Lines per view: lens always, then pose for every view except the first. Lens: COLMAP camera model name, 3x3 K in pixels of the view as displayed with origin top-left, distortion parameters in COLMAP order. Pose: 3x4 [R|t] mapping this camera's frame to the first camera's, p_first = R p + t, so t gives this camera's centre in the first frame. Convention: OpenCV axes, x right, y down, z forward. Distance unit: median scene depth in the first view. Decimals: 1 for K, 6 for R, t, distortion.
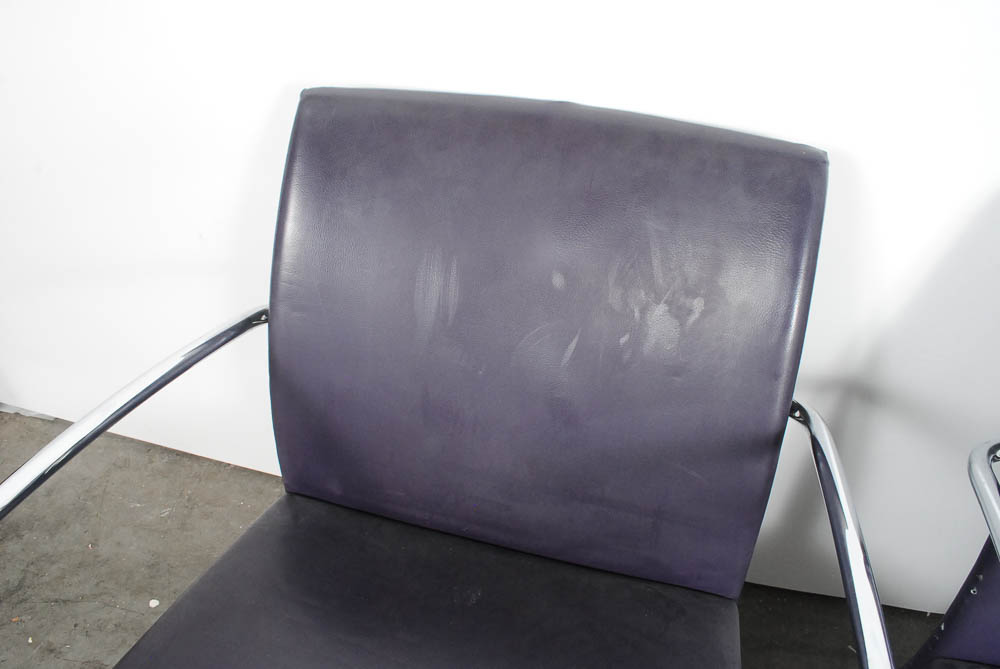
lens RADIAL K [[783.2, 0, 502.5], [0, 783.2, 350.5], [0, 0, 1]] dist [-0.095507, 0.021199]
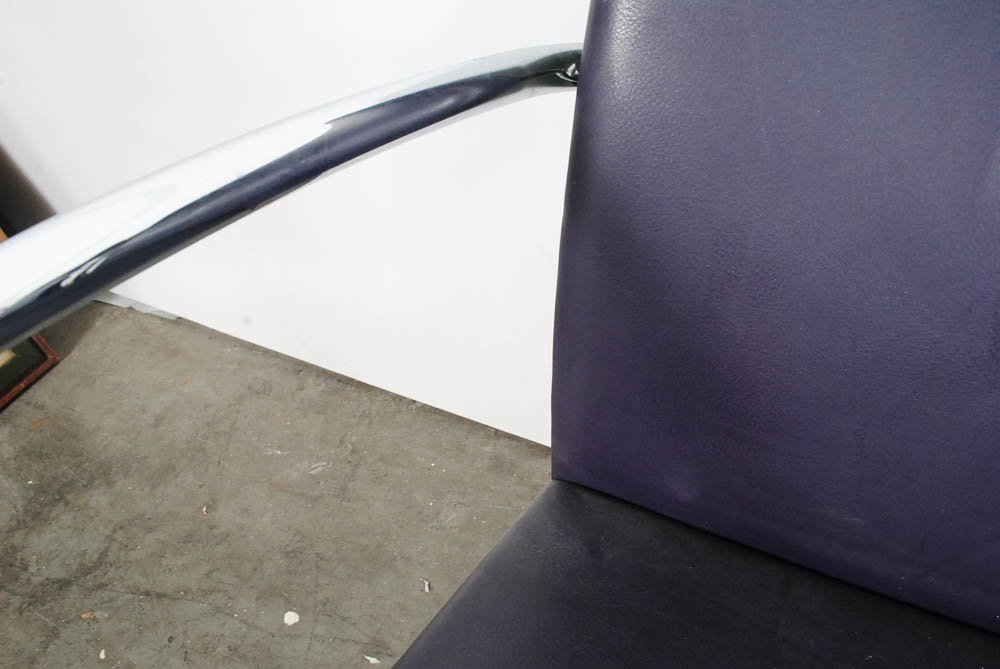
lens RADIAL K [[783.2, 0, 500.3], [0, 783.2, 332.2], [0, 0, 1]] dist [-0.095507, 0.021199]
pose [[0.979228, 0.069776, -0.190378, -0.178578], [-0.059746, 0.996531, 0.057936, 0.050964], [0.193761, -0.045358, 0.980000, 0.407819]]
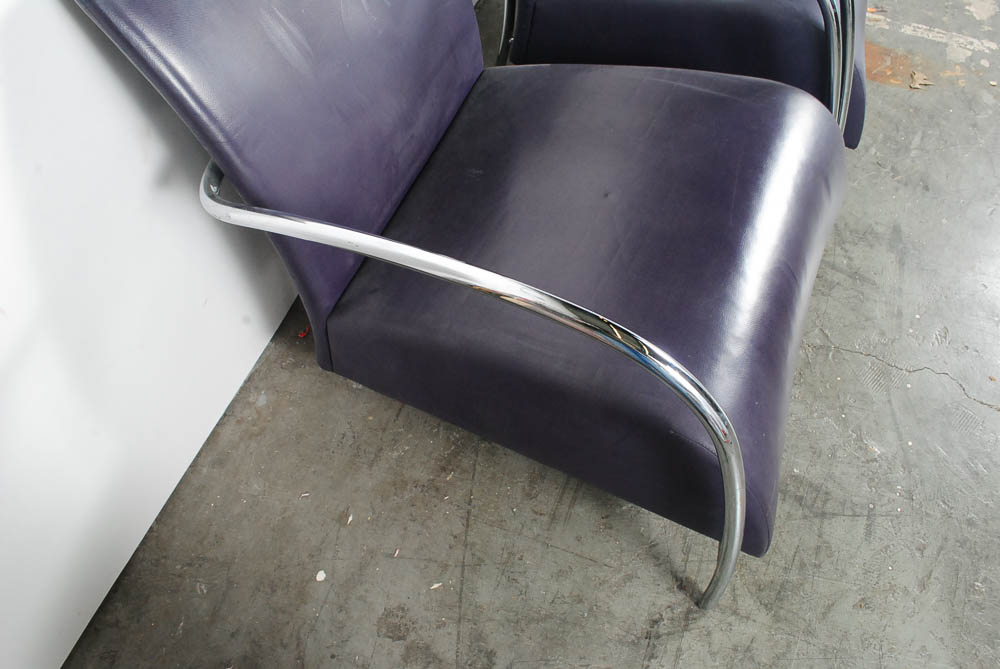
lens RADIAL K [[783.2, 0, 506.7], [0, 783.2, 339.2], [0, 0, 1]] dist [-0.095507, 0.021199]
pose [[0.088648, -0.831765, 0.548004, -0.684308], [0.654920, 0.463196, 0.597100, -0.222986], [-0.750481, 0.305967, 0.585801, 0.151474]]
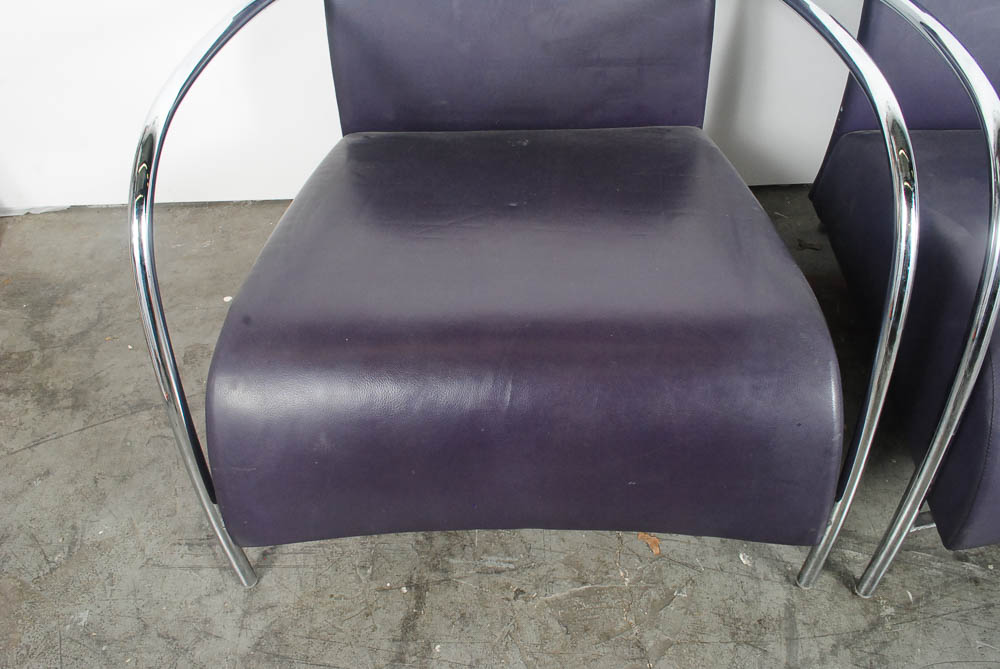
lens RADIAL K [[783.2, 0, 506.5], [0, 783.2, 334.3], [0, 0, 1]] dist [-0.095507, 0.021199]
pose [[0.962502, -0.211935, 0.169332, -0.243540], [0.193924, 0.974037, 0.116813, 0.311614], [-0.189693, -0.079595, 0.978612, -0.242698]]
